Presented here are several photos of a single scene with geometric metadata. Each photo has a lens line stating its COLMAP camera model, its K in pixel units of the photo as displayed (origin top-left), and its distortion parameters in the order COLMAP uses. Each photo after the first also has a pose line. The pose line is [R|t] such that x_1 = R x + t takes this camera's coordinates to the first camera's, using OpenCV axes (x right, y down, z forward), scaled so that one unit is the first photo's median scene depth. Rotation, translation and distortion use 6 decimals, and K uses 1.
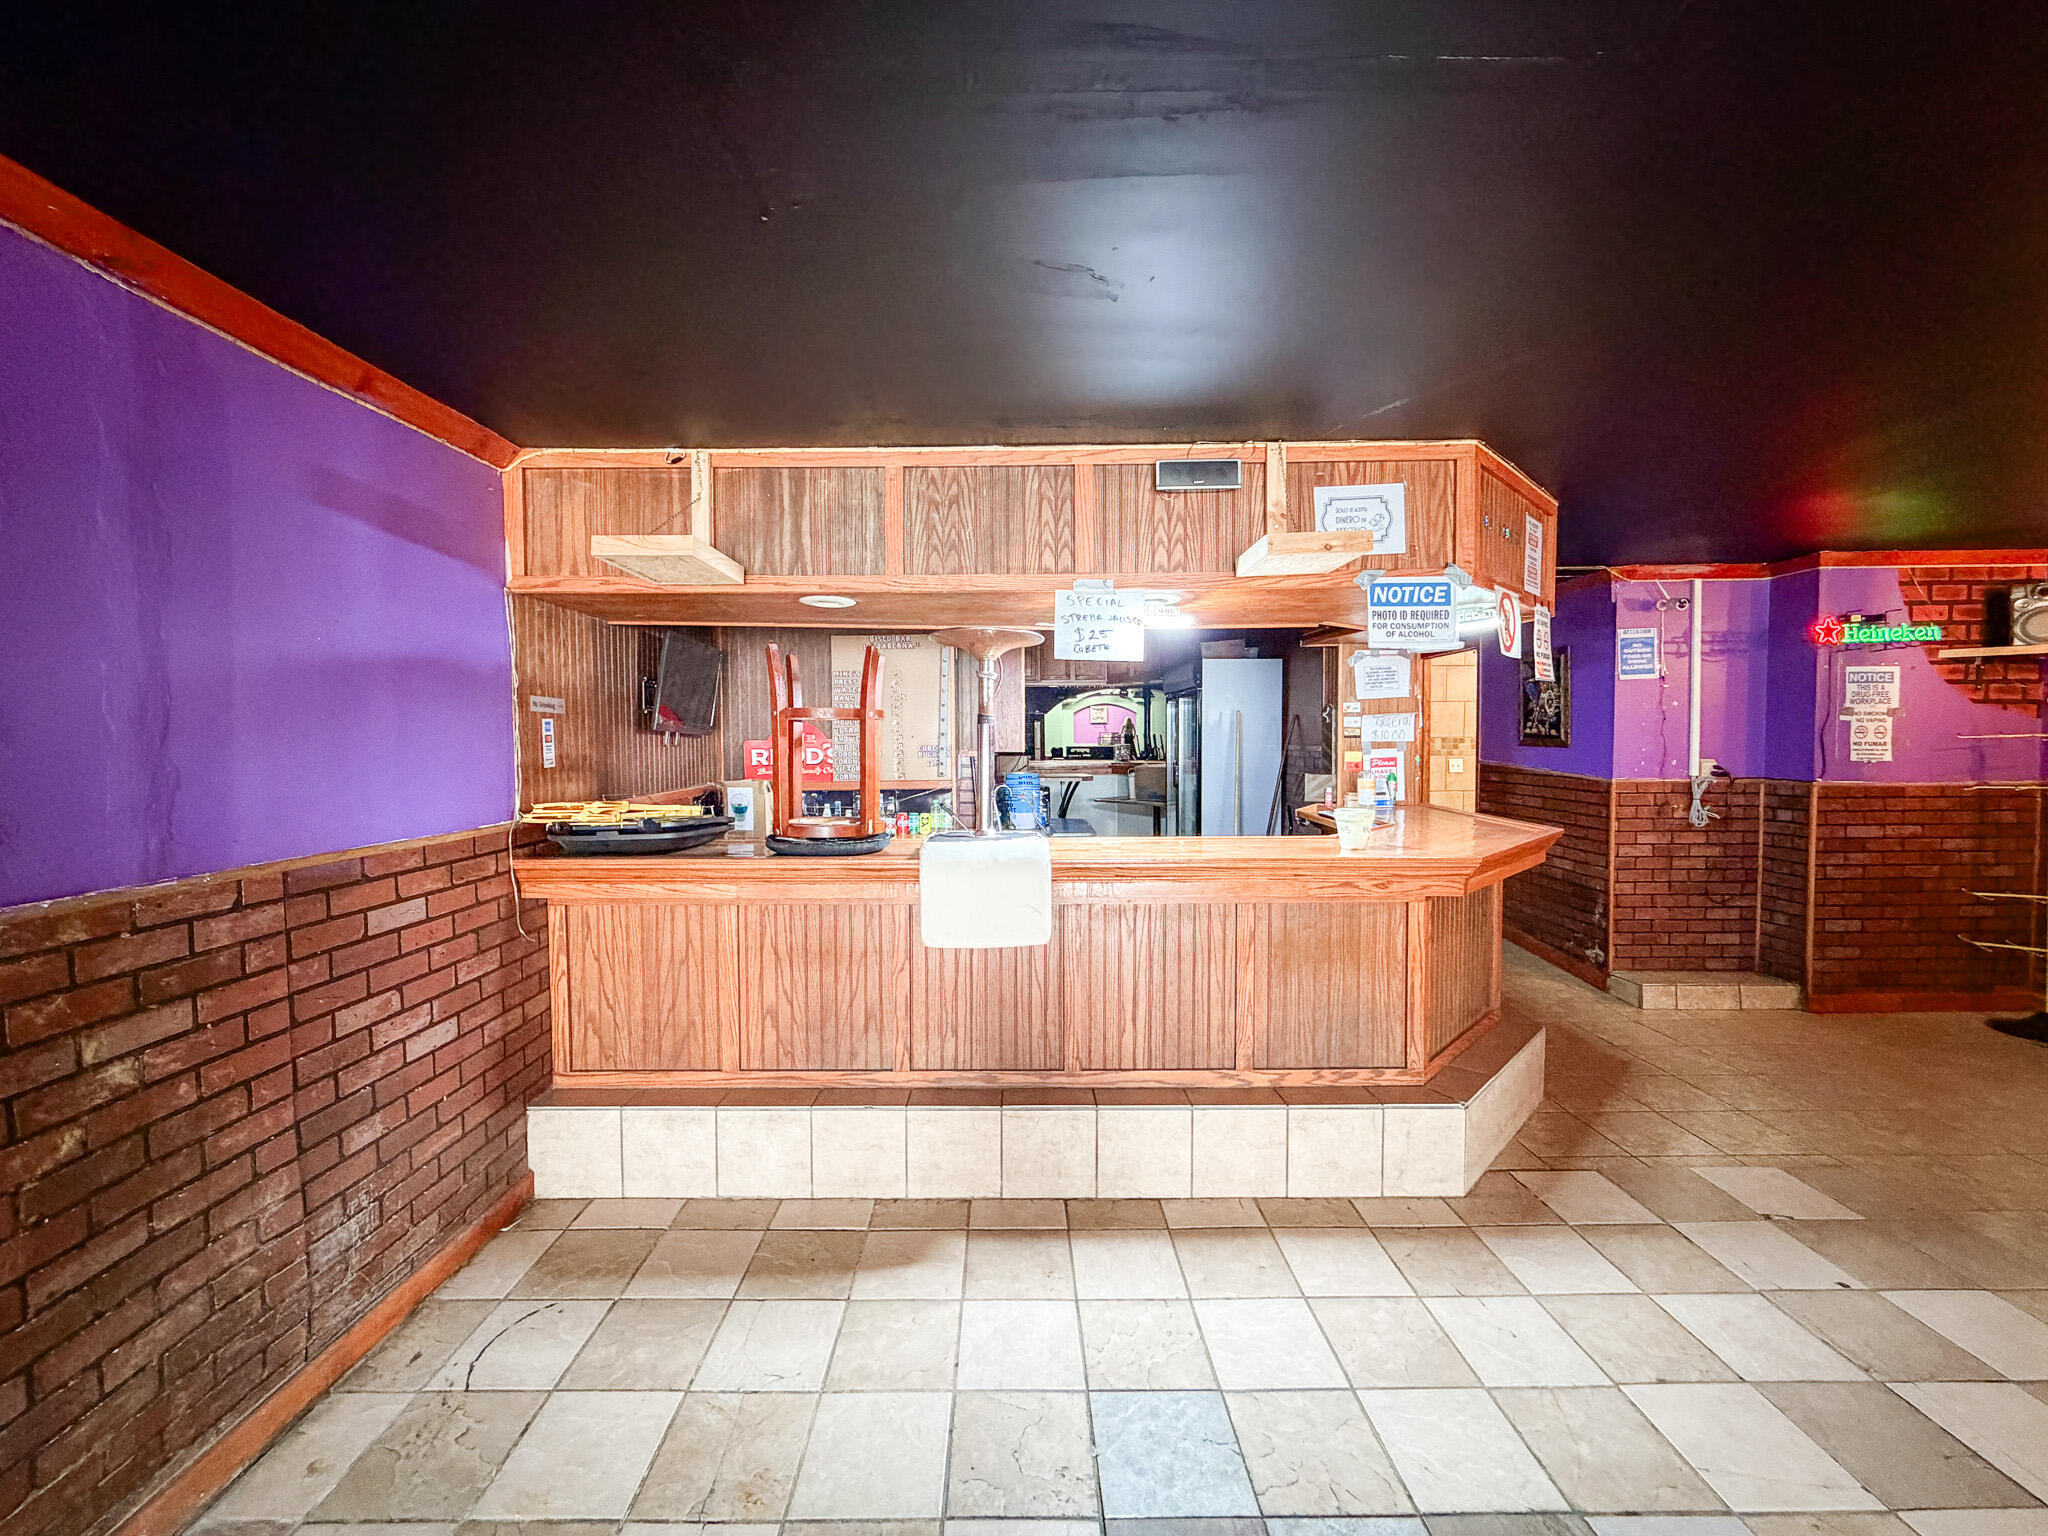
lens RADIAL K [[816.8, 0, 1013.1], [0, 816.8, 768.5], [0, 0, 1]] dist [0.003413, 0.000388]
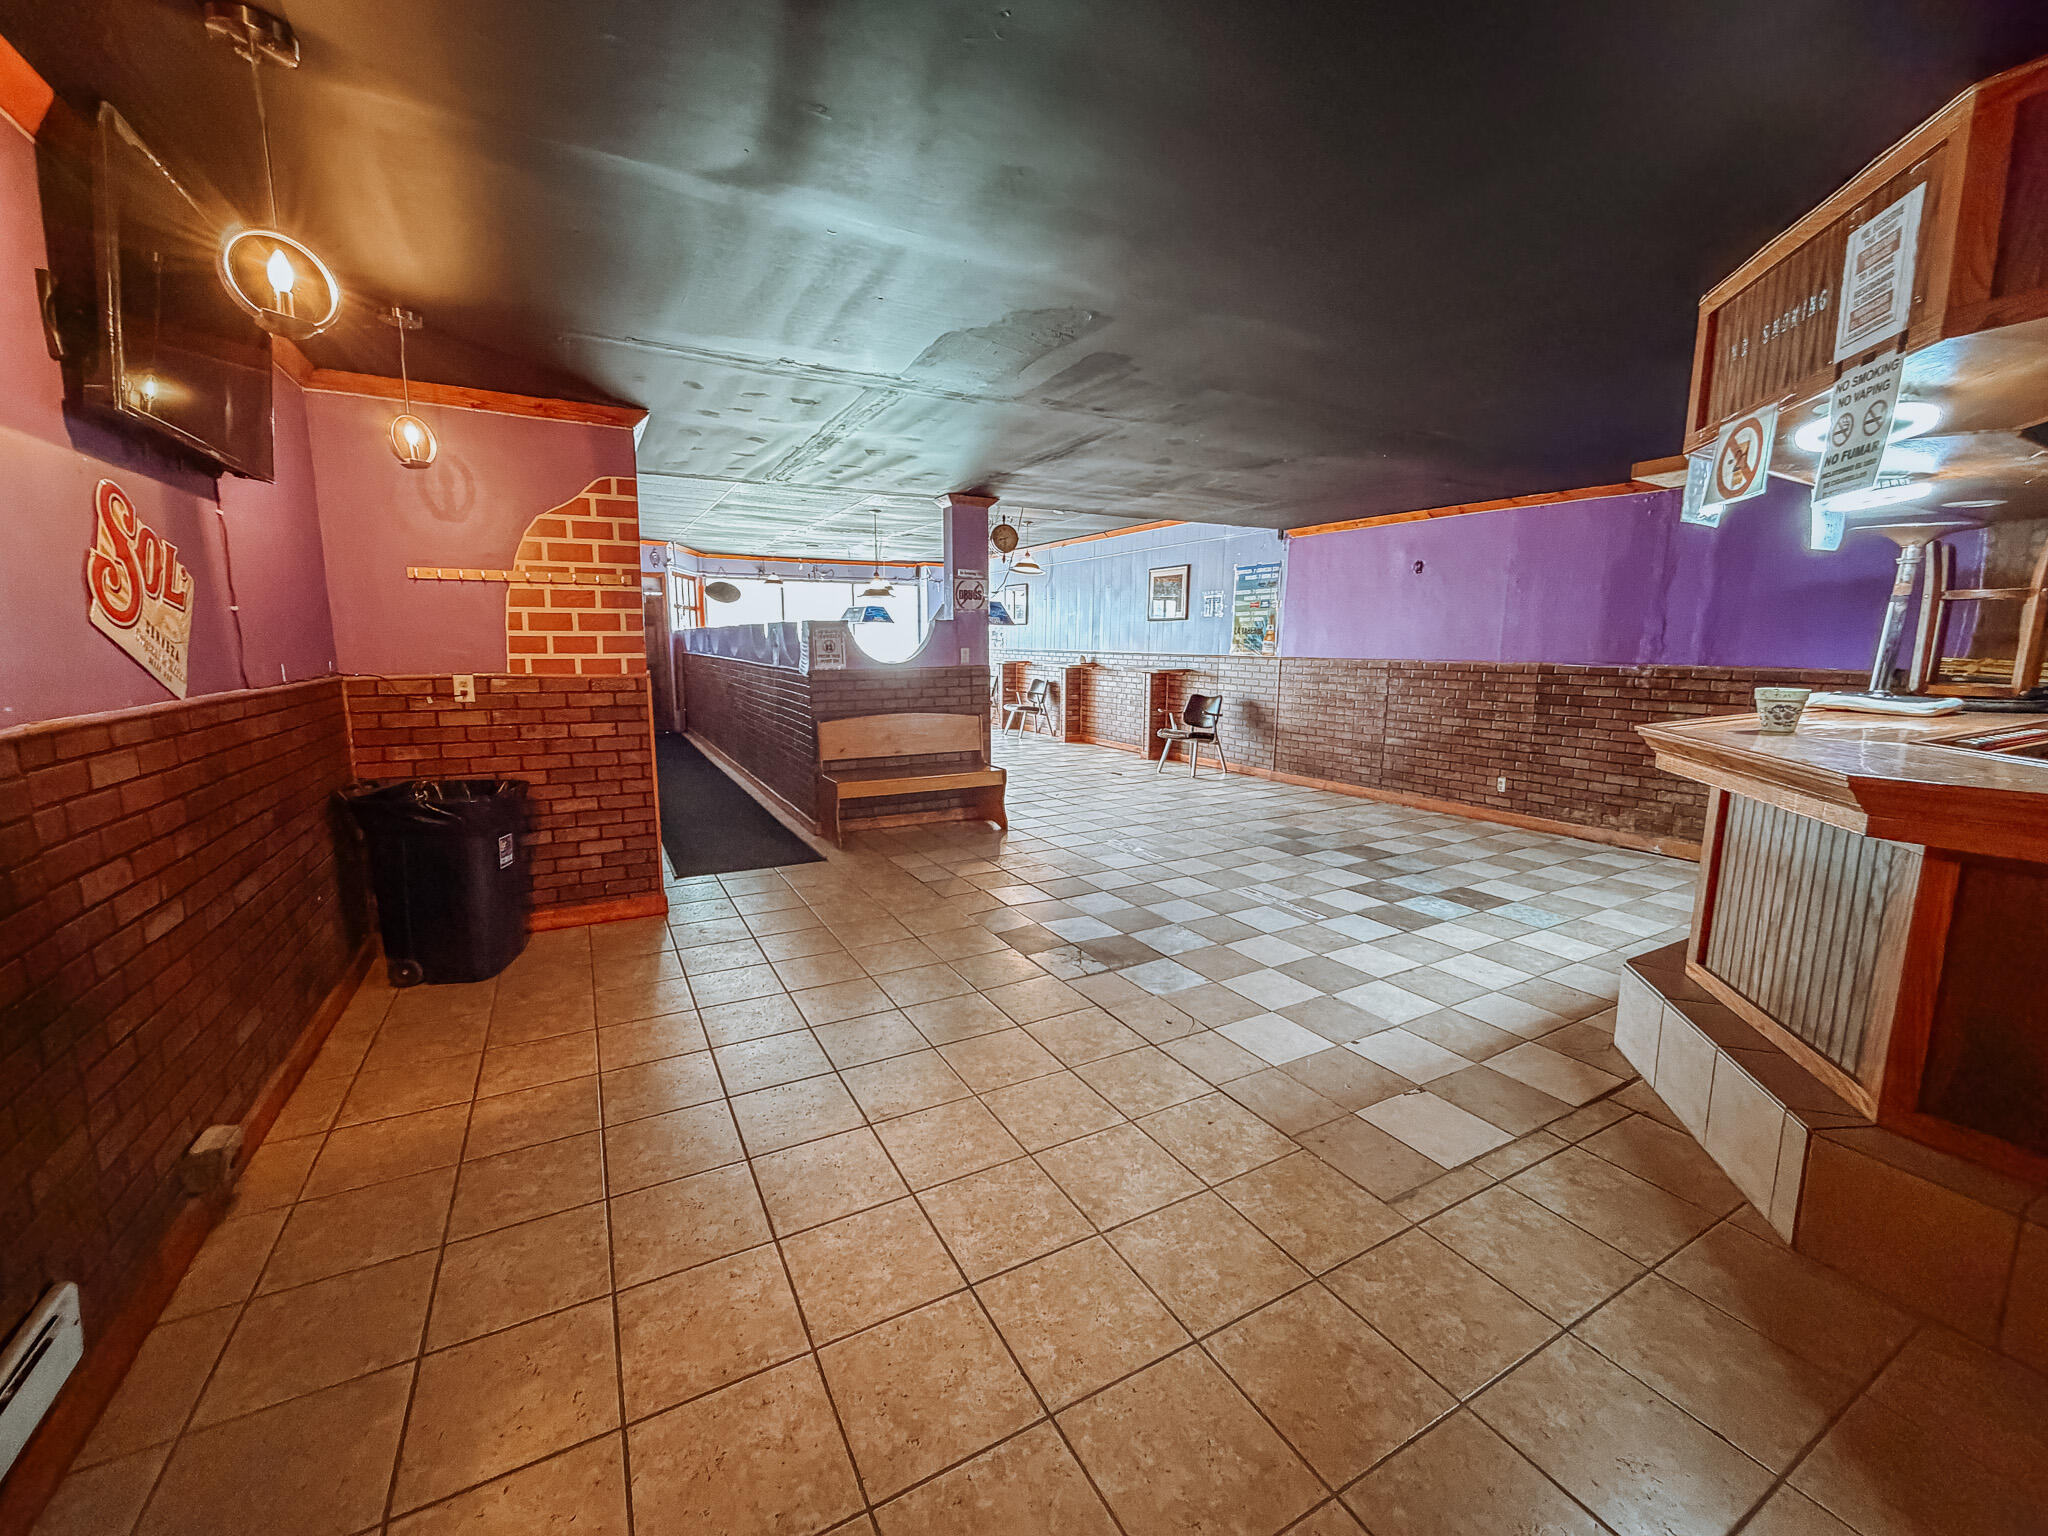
lens RADIAL K [[816.8, 0, 1021.2], [0, 816.8, 765.5], [0, 0, 1]] dist [0.003413, 0.000388]
pose [[-0.873237, 0.077475, -0.481097, 1.783916], [-0.017898, 0.981515, 0.190547, -0.028188], [0.486967, 0.175003, -0.855709, 1.534490]]
